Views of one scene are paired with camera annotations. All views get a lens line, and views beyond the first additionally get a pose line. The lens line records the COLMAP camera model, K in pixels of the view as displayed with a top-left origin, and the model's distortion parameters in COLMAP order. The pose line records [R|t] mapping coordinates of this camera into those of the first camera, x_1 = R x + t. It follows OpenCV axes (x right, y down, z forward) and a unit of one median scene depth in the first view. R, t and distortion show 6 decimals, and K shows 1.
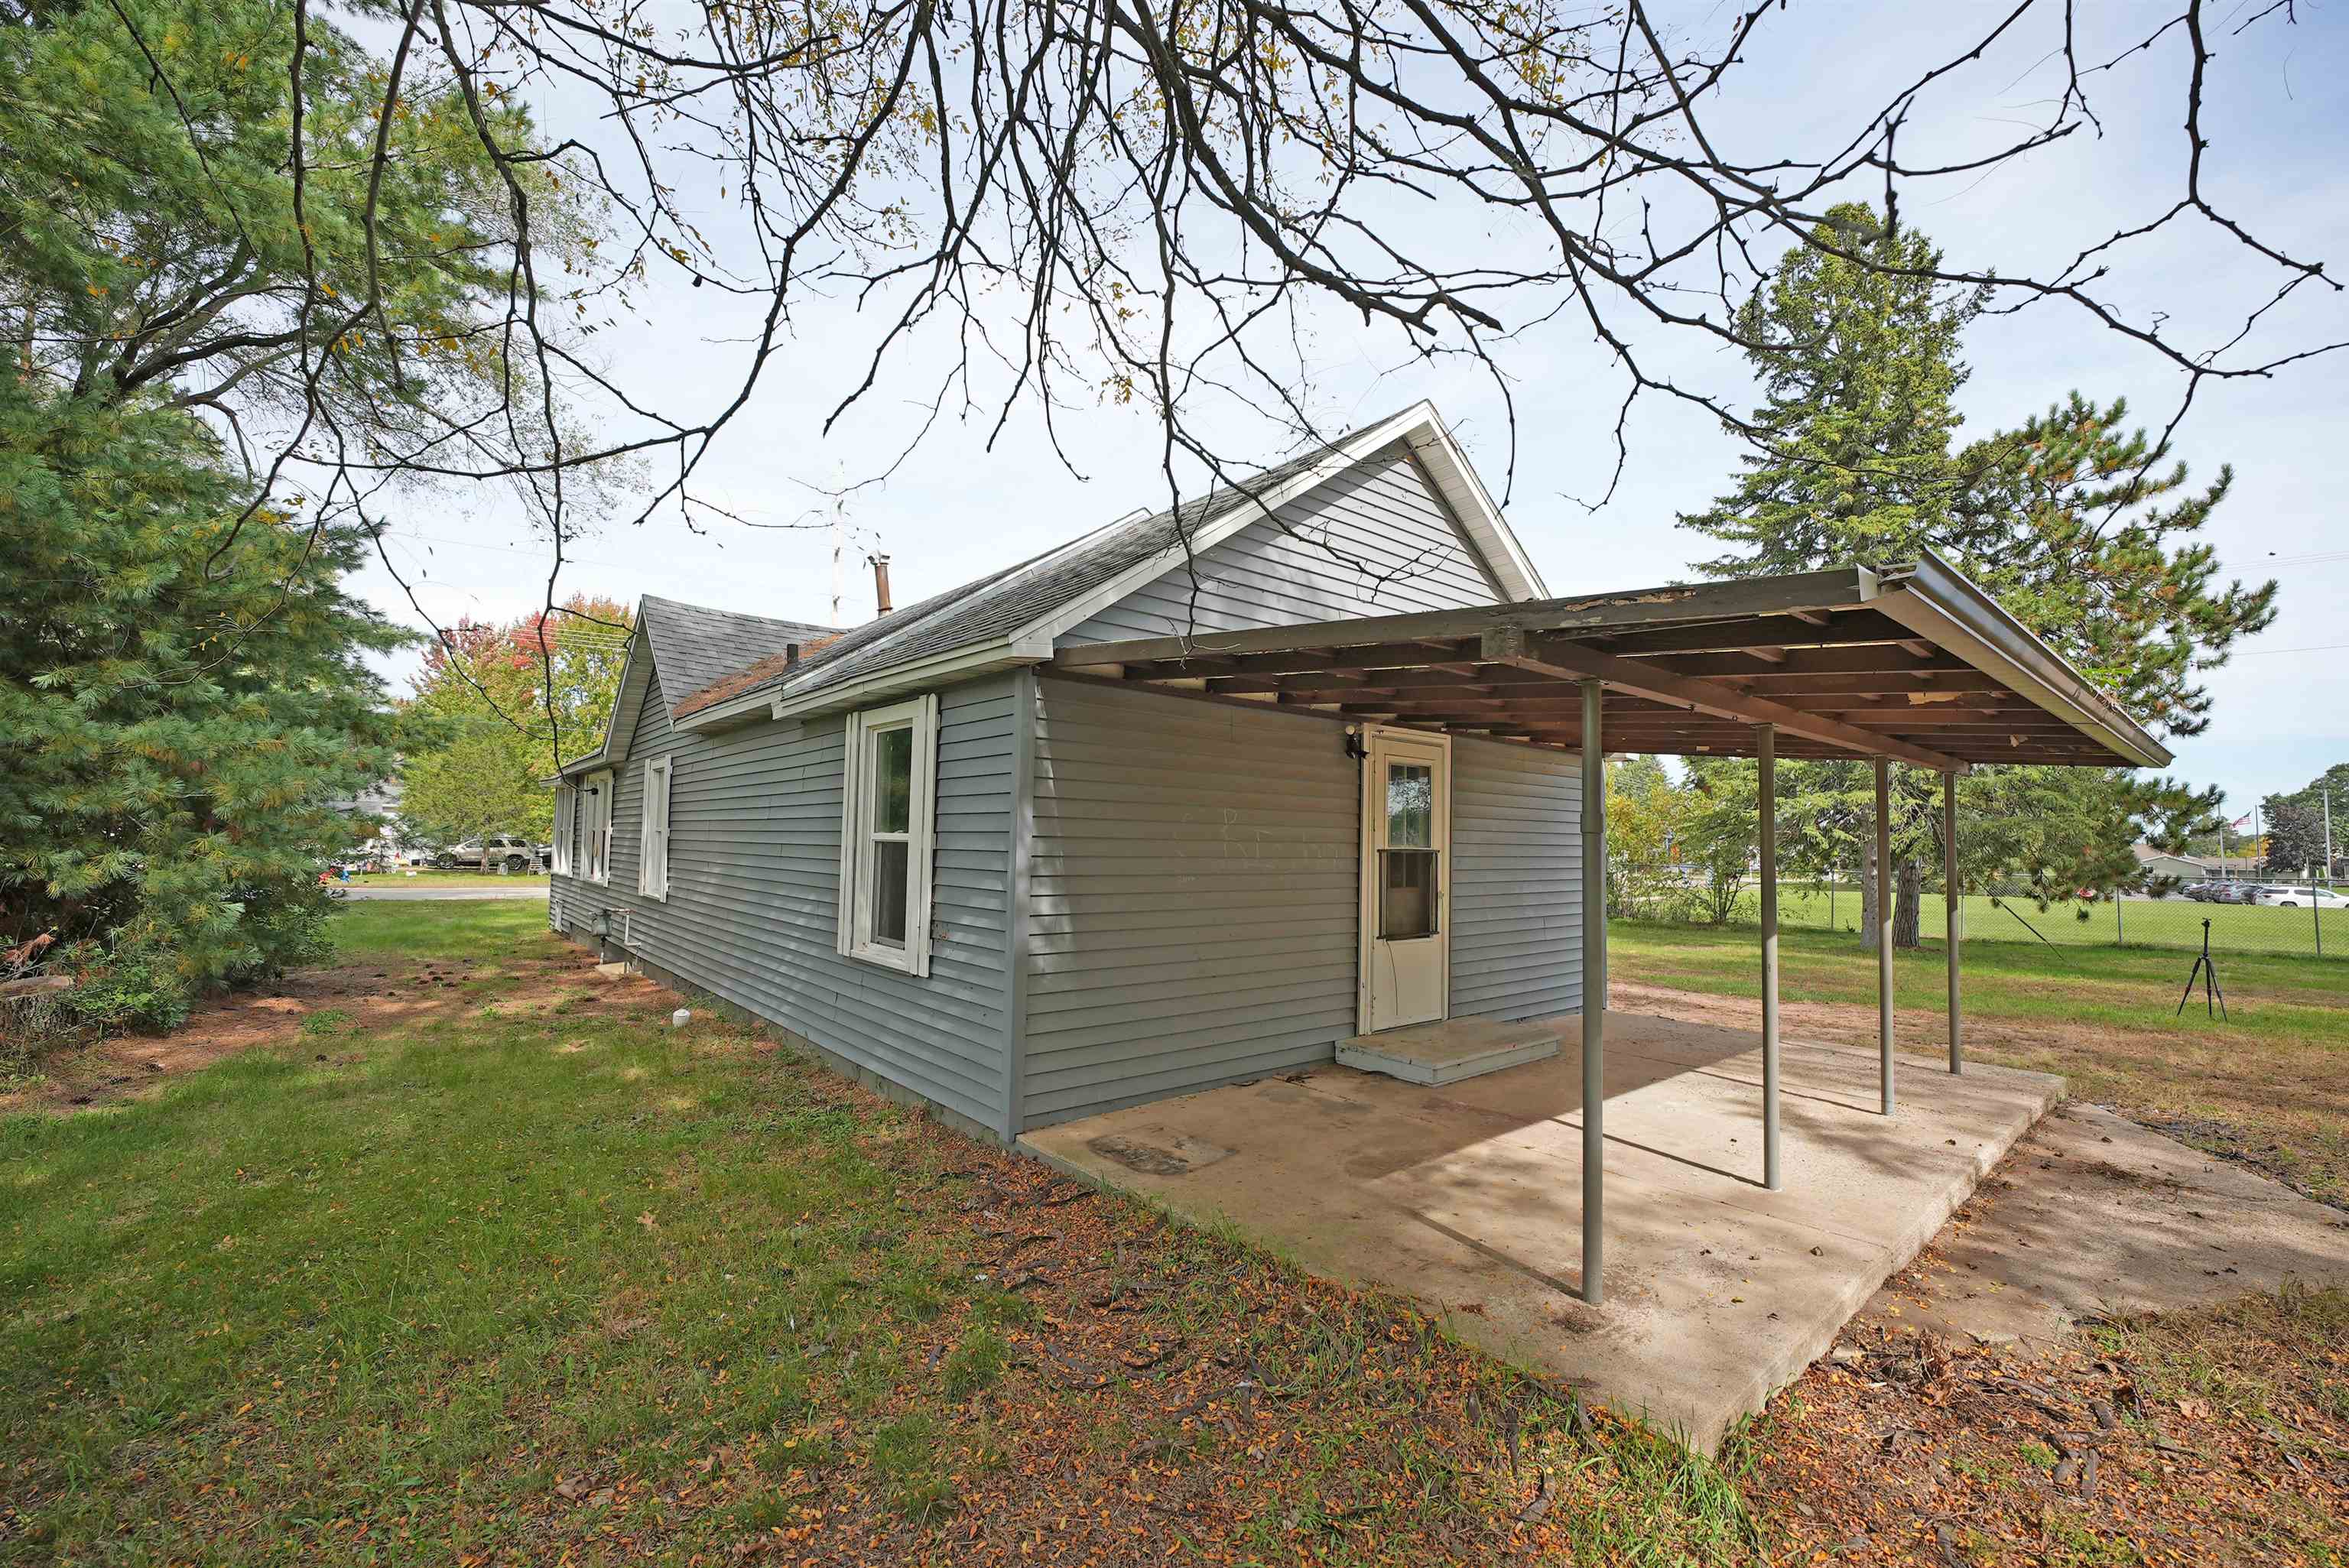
lens RADIAL K [[934.9, 0, 1169.9], [0, 934.9, 822.2], [0, 0, 1]] dist [-0.019983, 0.000074]
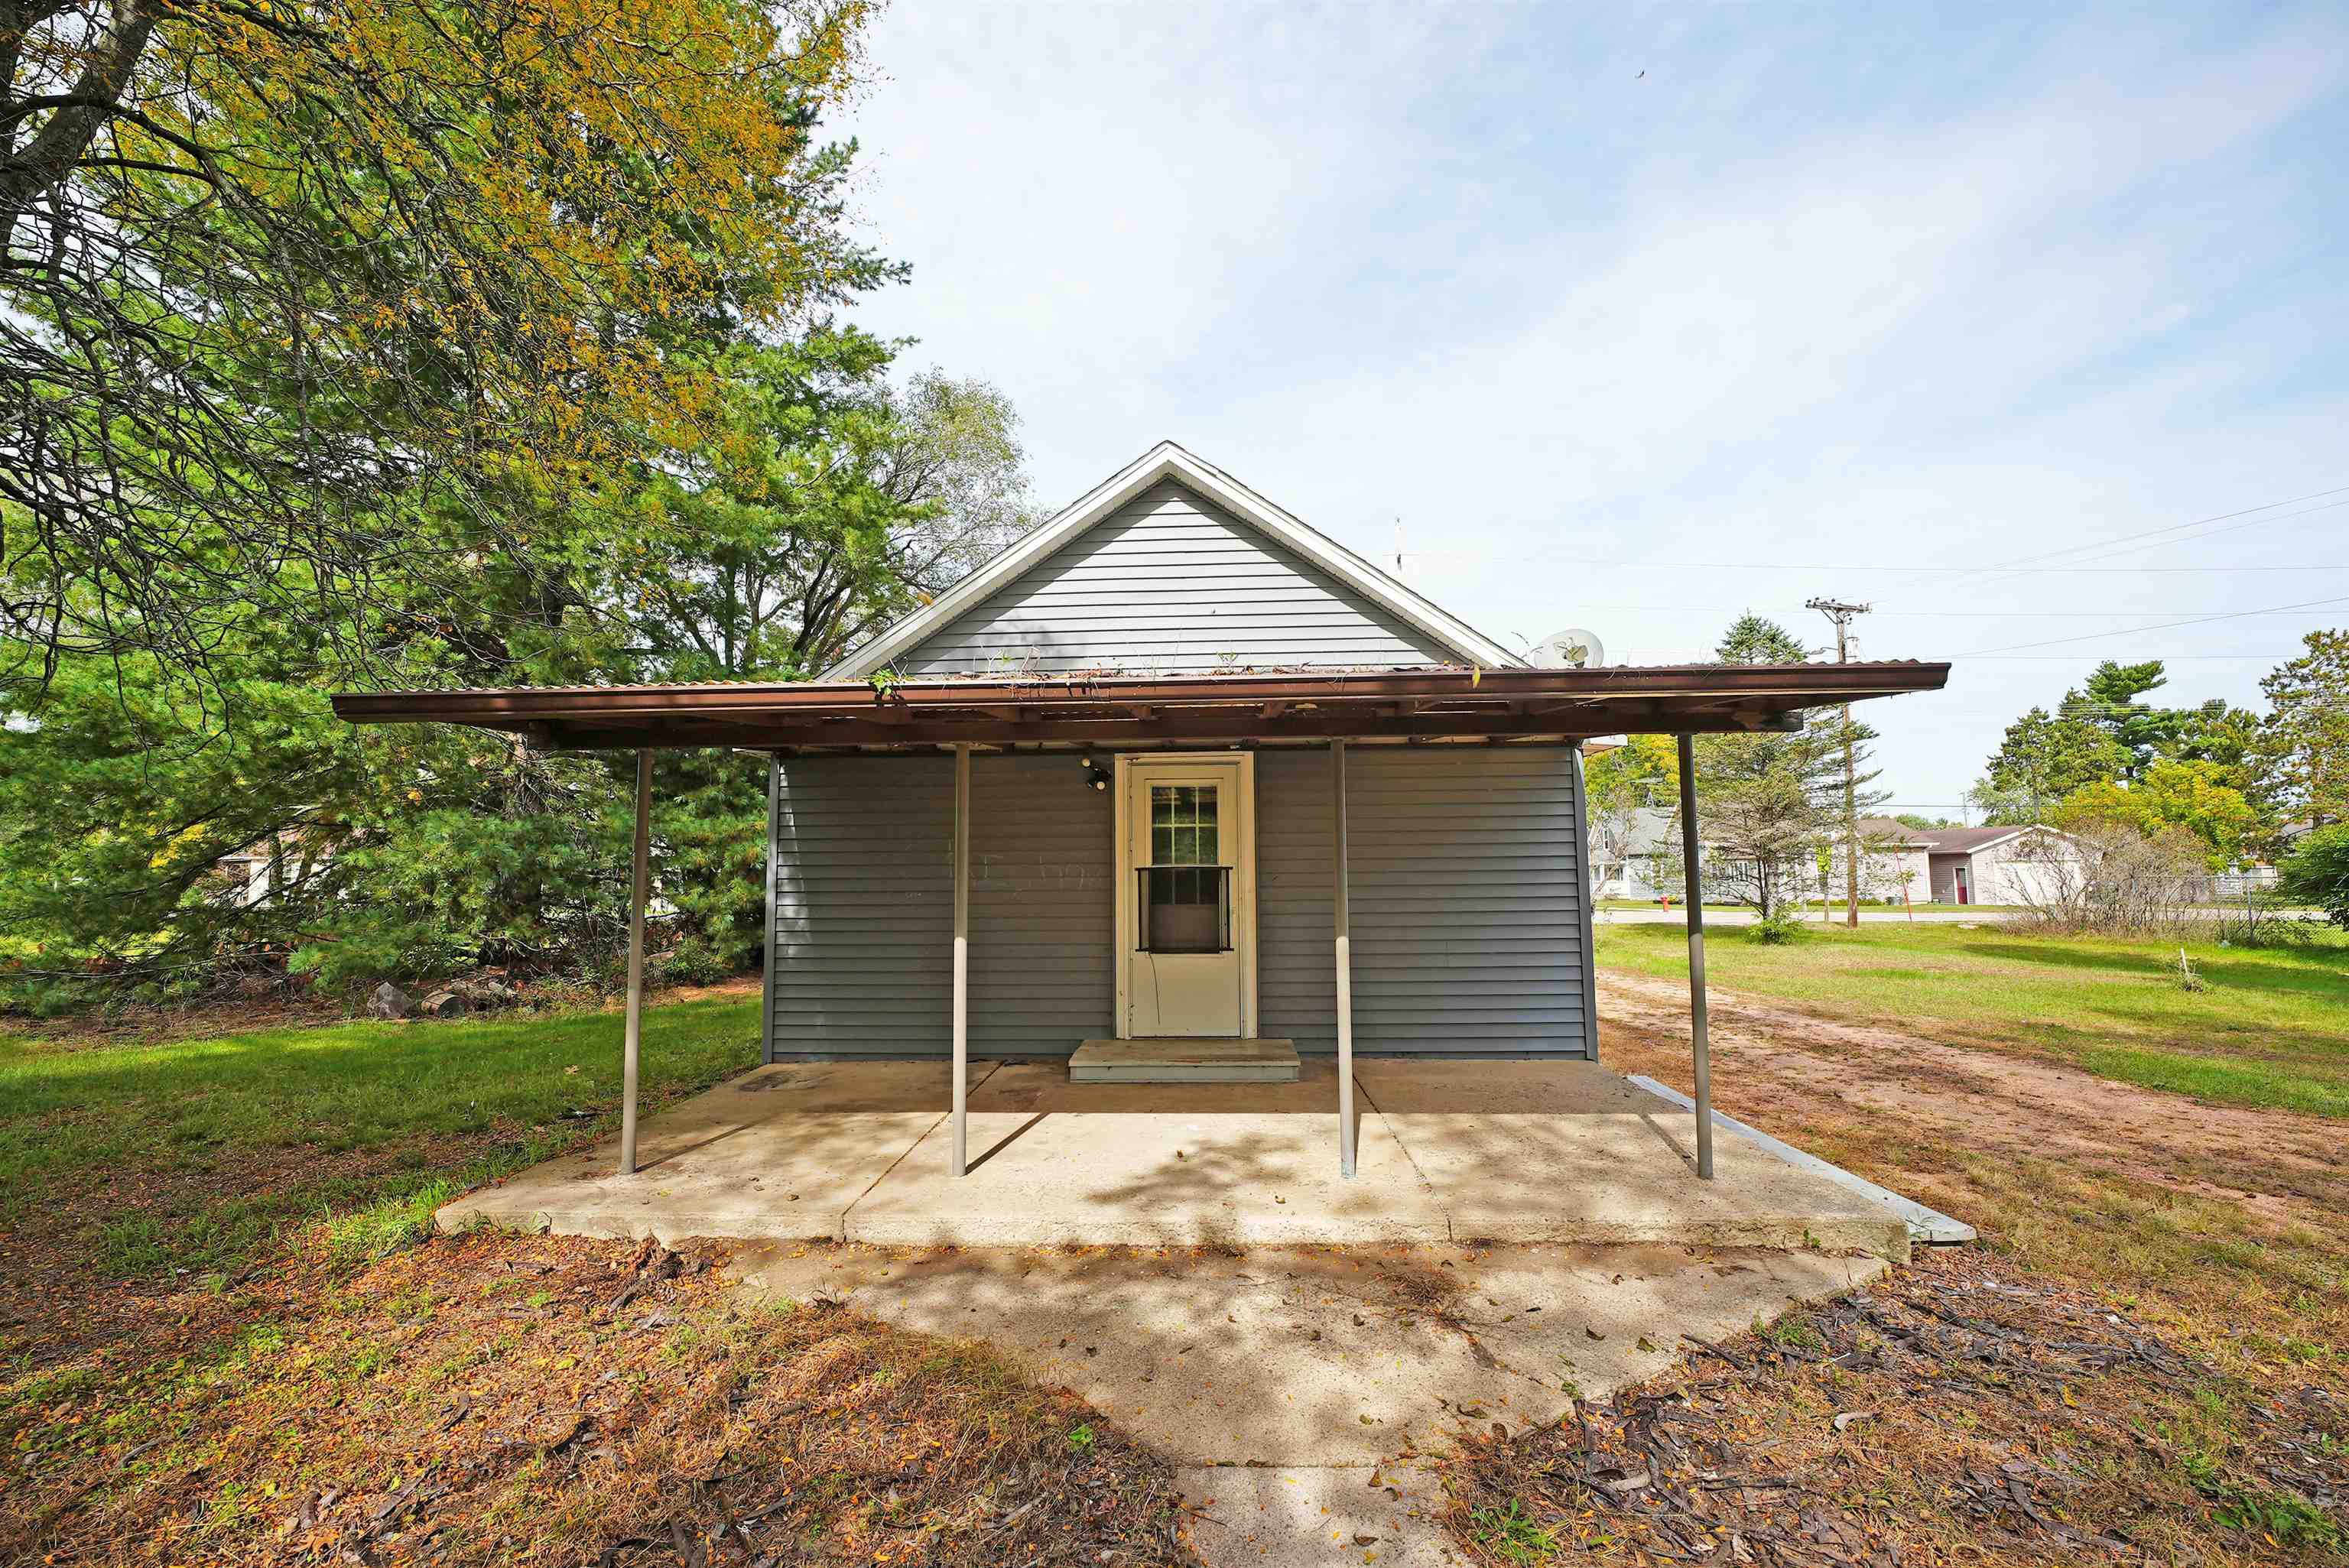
lens RADIAL K [[934.9, 0, 1169.9], [0, 934.9, 822.2], [0, 0, 1]] dist [-0.019983, 0.000074]
pose [[0.744441, -0.059430, -0.665038, 0.960978], [0.036079, 0.998156, -0.048812, 0.030238], [0.666713, 0.012344, 0.745213, 0.216815]]
